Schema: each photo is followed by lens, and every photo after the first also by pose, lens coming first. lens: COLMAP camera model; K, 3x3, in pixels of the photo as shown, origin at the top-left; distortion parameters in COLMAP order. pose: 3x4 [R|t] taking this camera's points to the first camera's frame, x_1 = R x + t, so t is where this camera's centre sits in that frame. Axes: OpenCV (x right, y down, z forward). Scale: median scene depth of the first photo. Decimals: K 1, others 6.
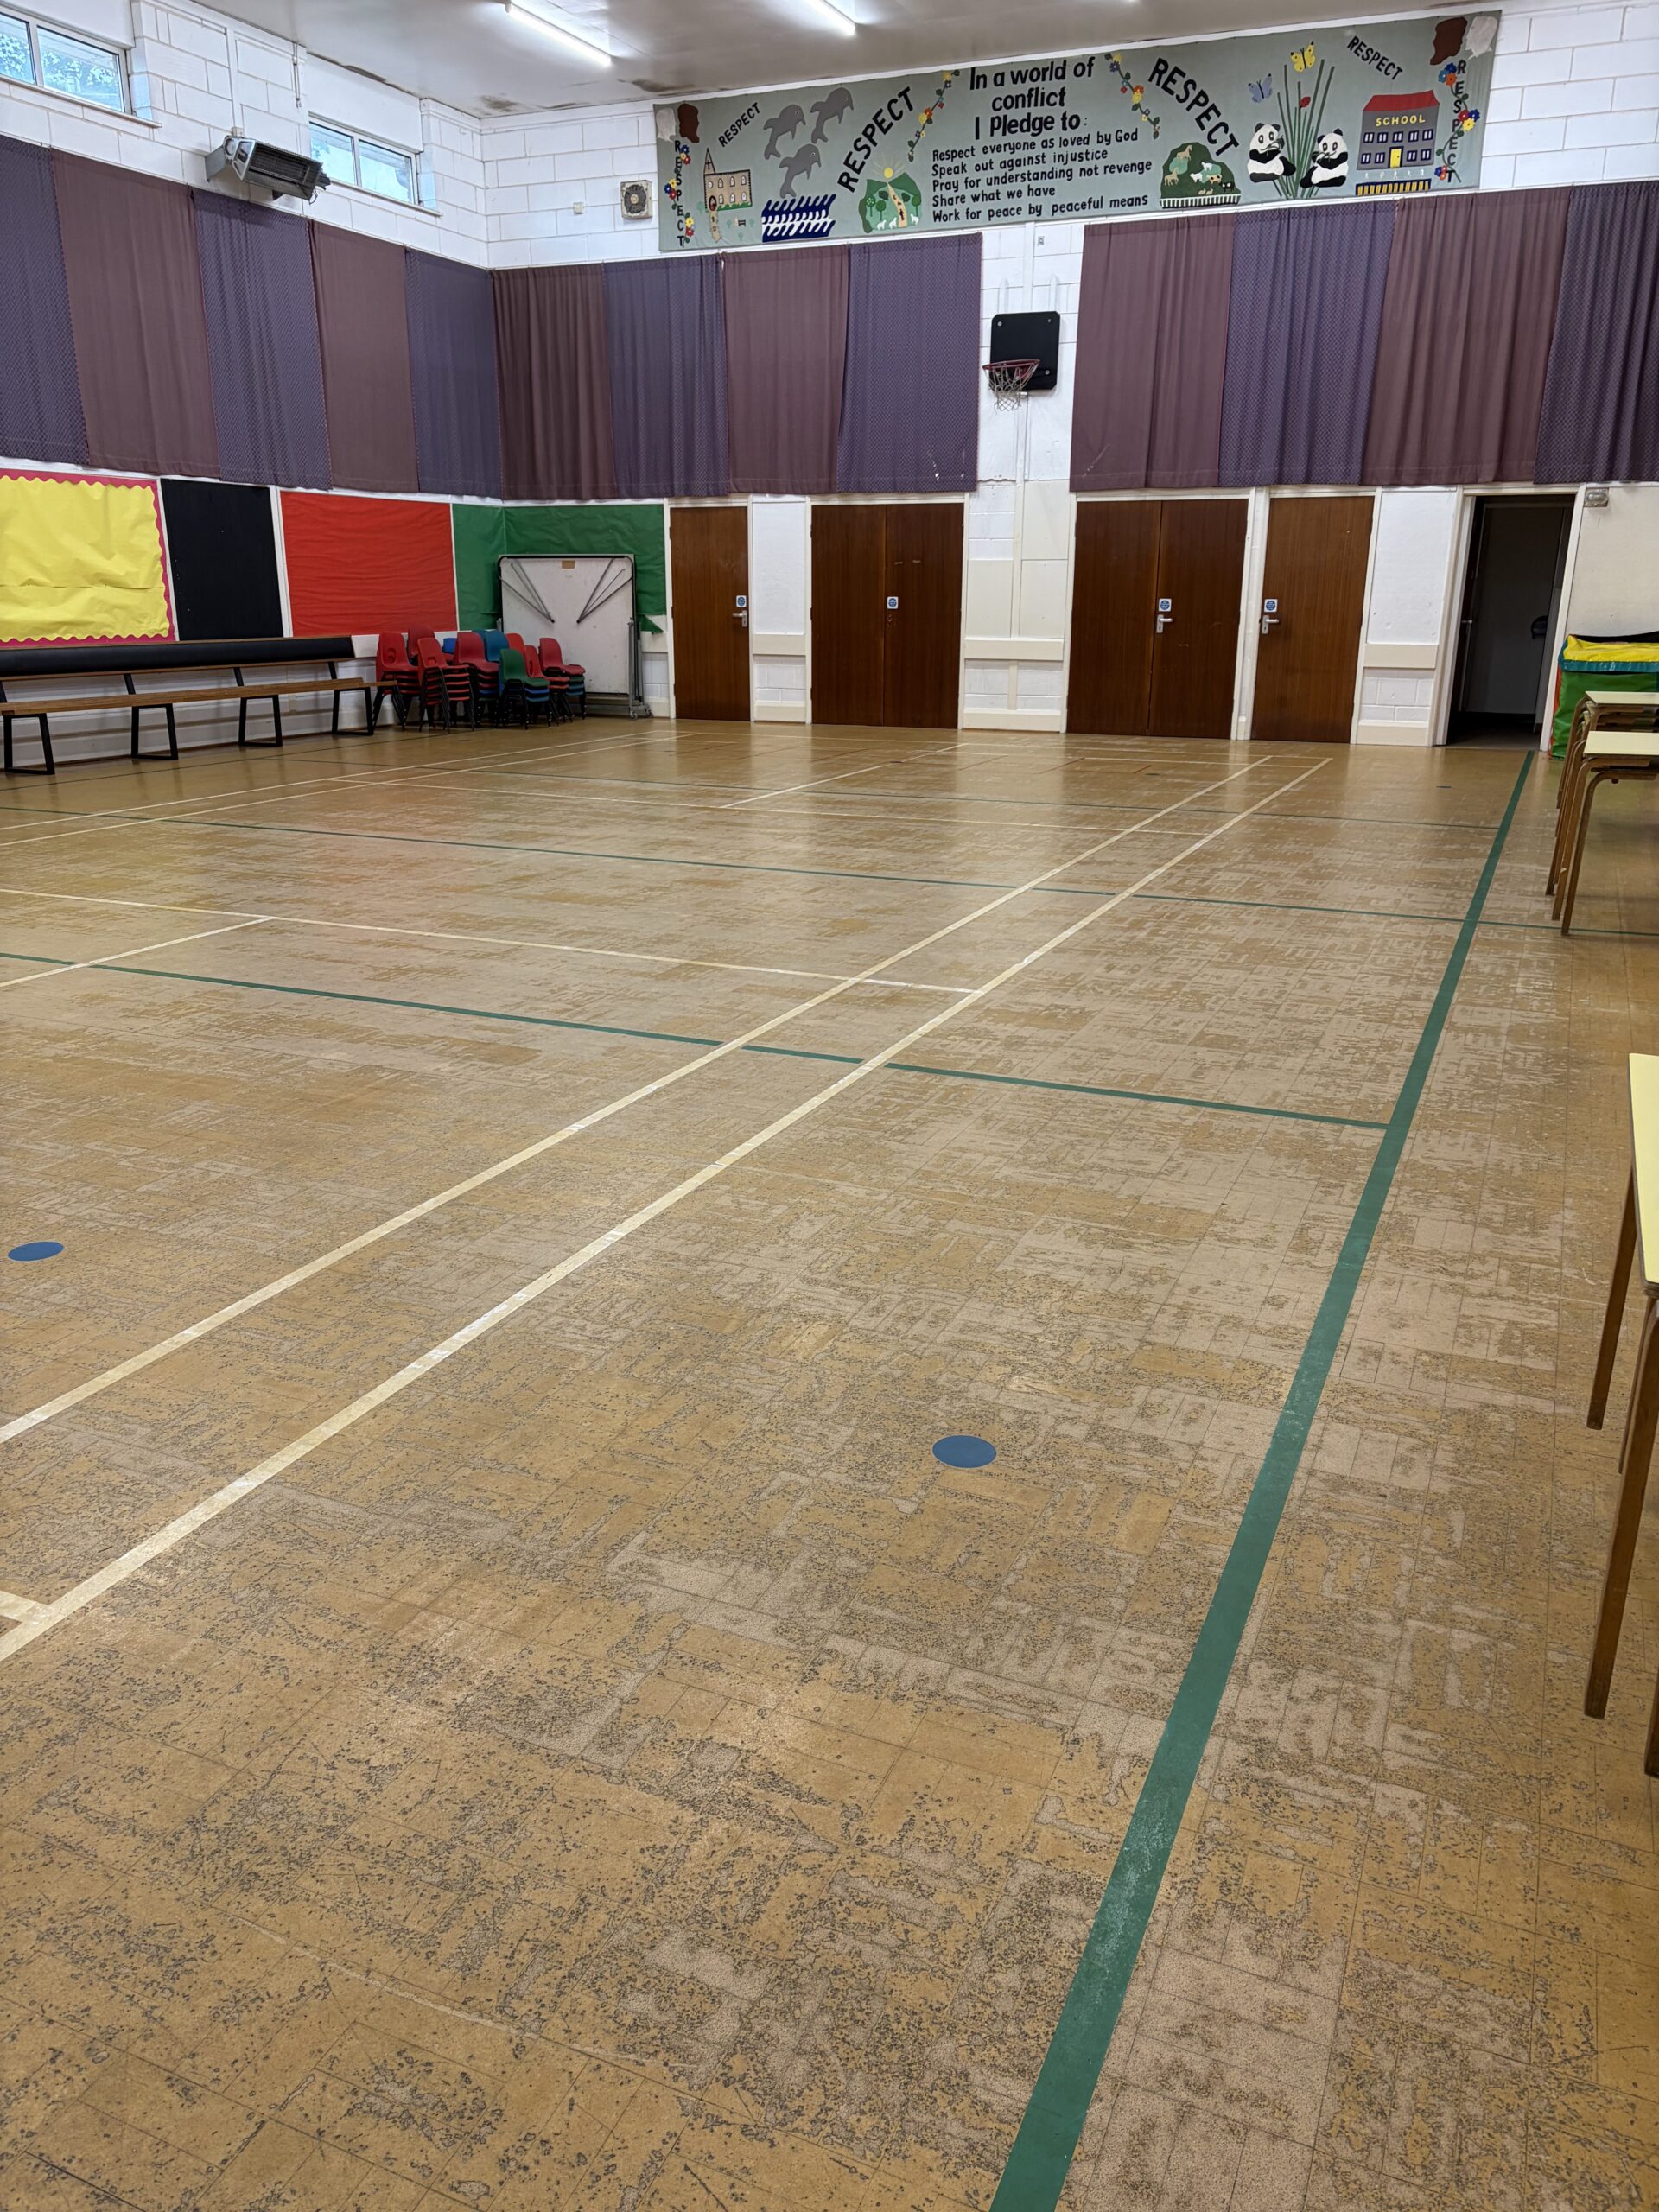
lens RADIAL K [[1680.5, 0, 829.5], [0, 1680.5, 1106.0], [0, 0, 1]] dist [0.031441, -0.003256]
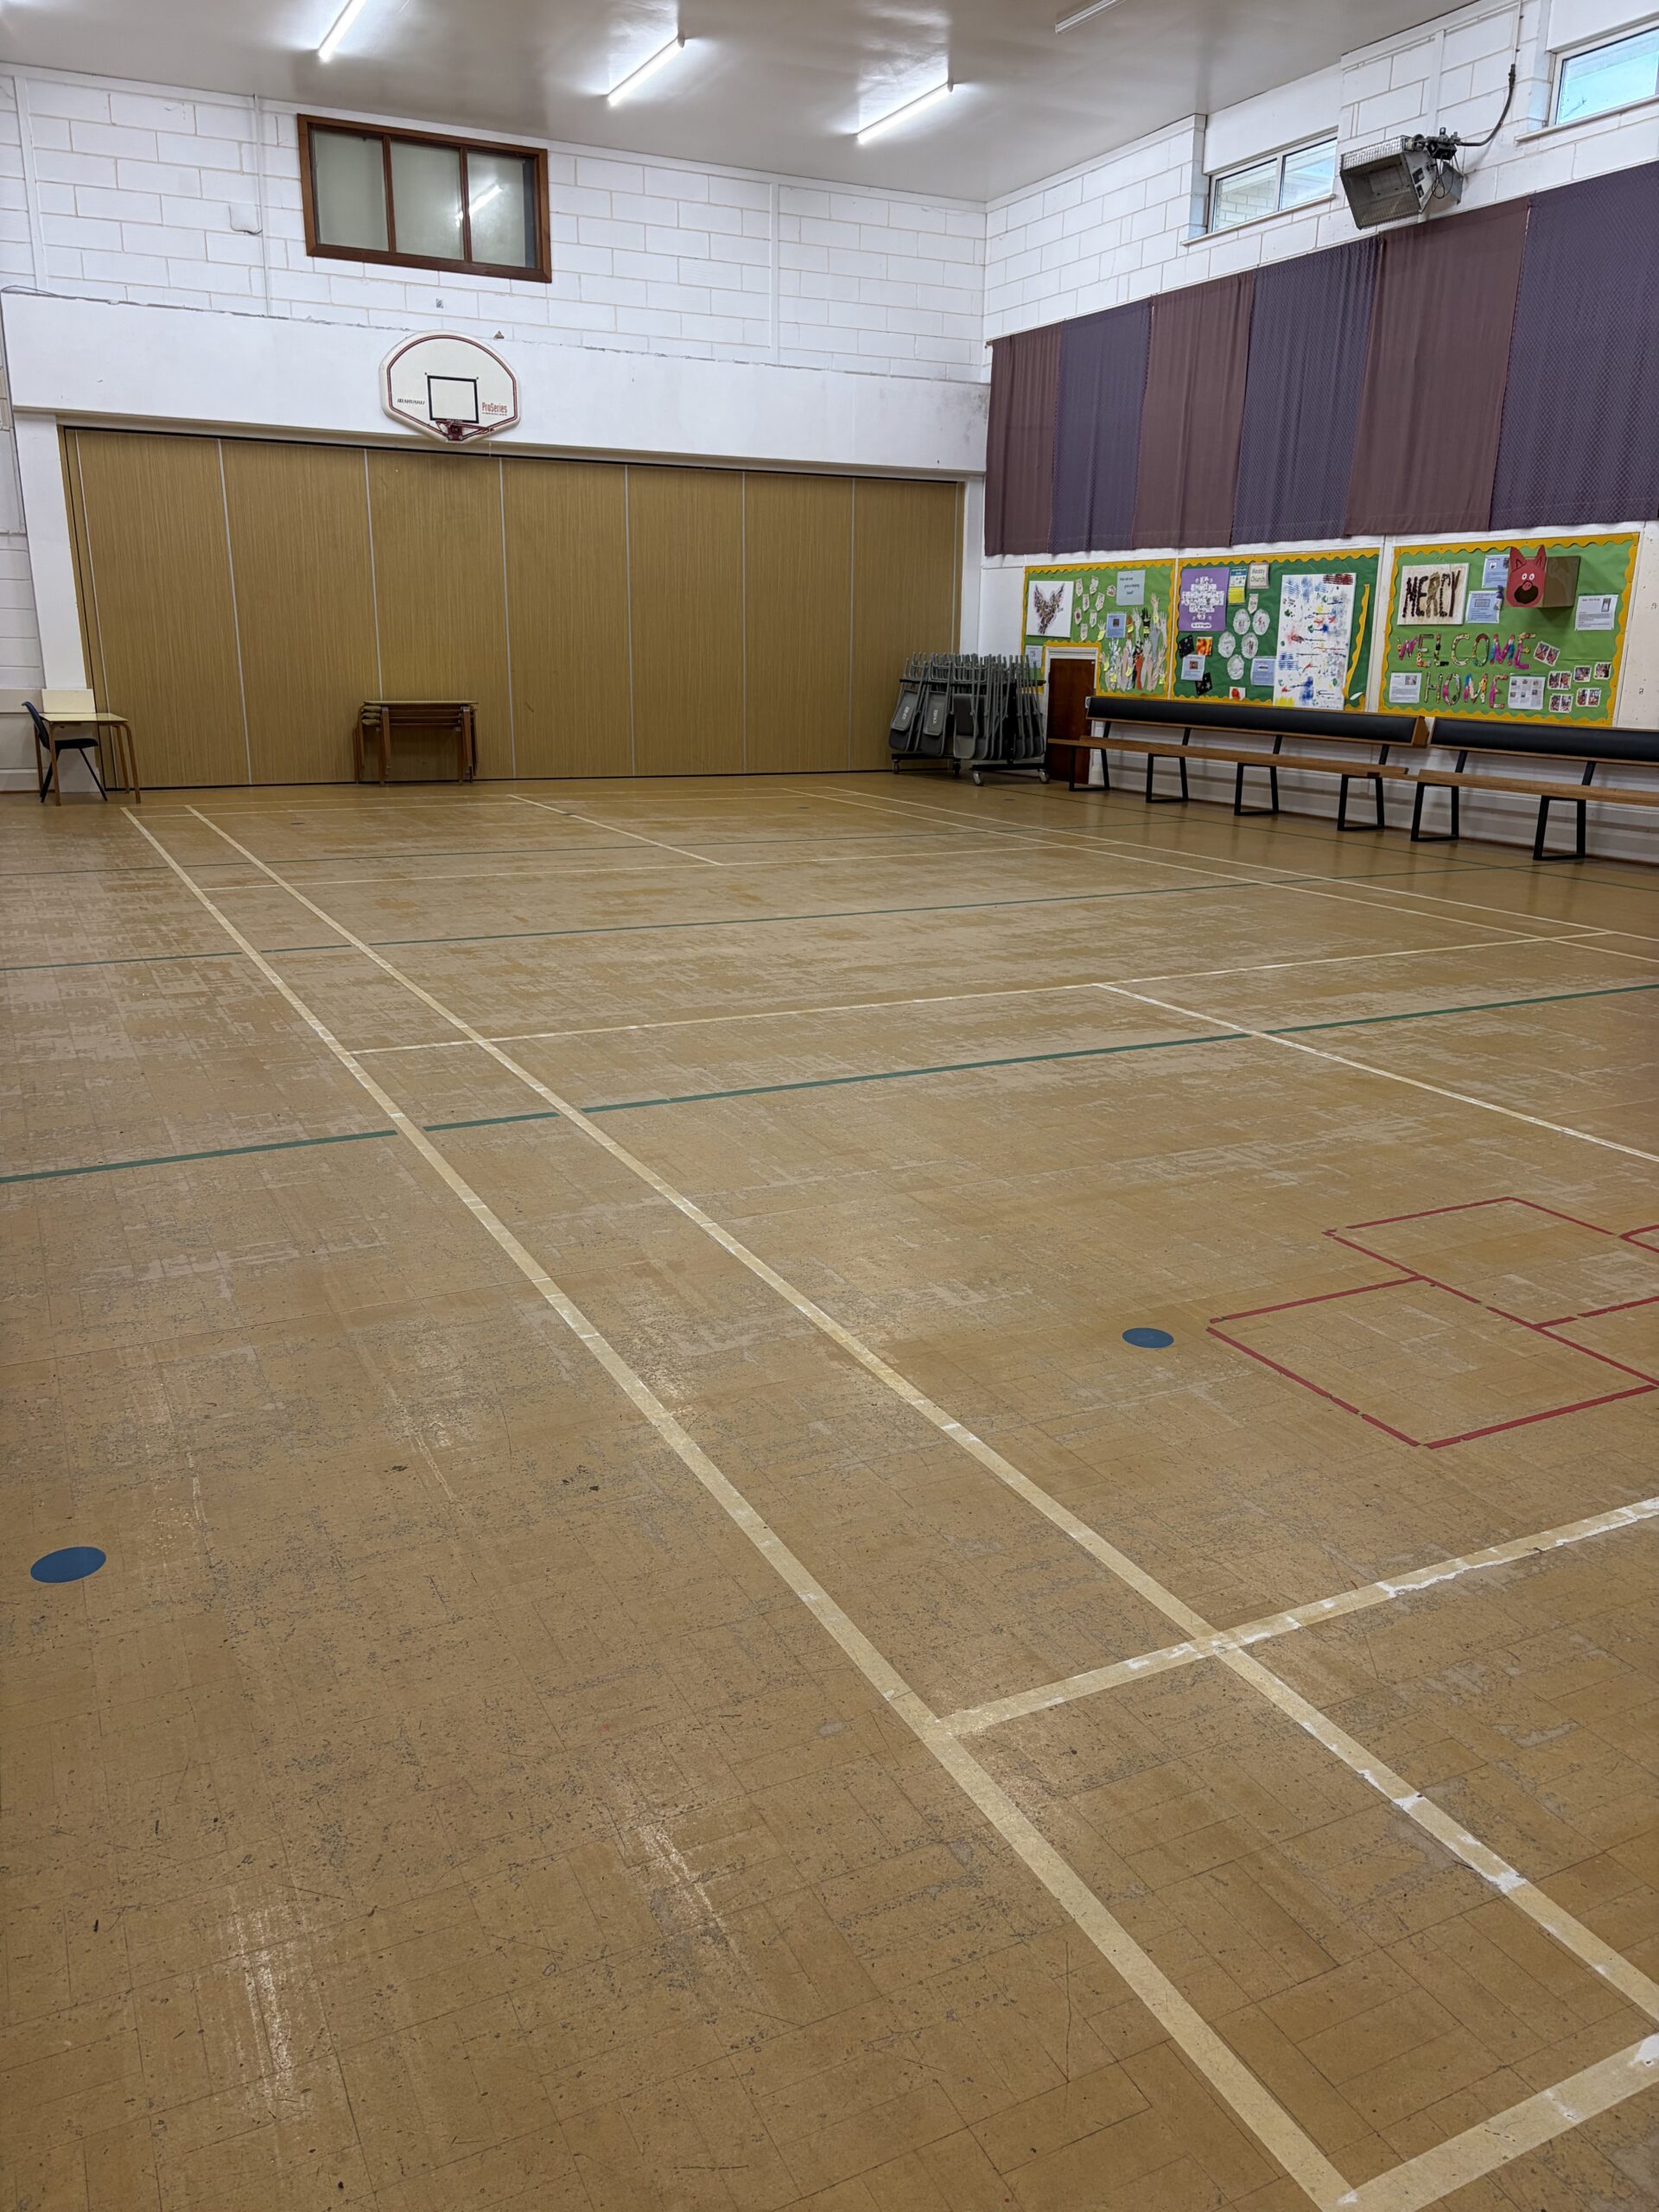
lens RADIAL K [[1680.5, 0, 829.5], [0, 1680.5, 1106.0], [0, 0, 1]] dist [0.031441, -0.003256]
pose [[-0.641595, 0.190780, -0.742939, 0.574372], [-0.252934, 0.861779, 0.439729, -0.435522], [0.724141, 0.470043, -0.504658, 1.399662]]
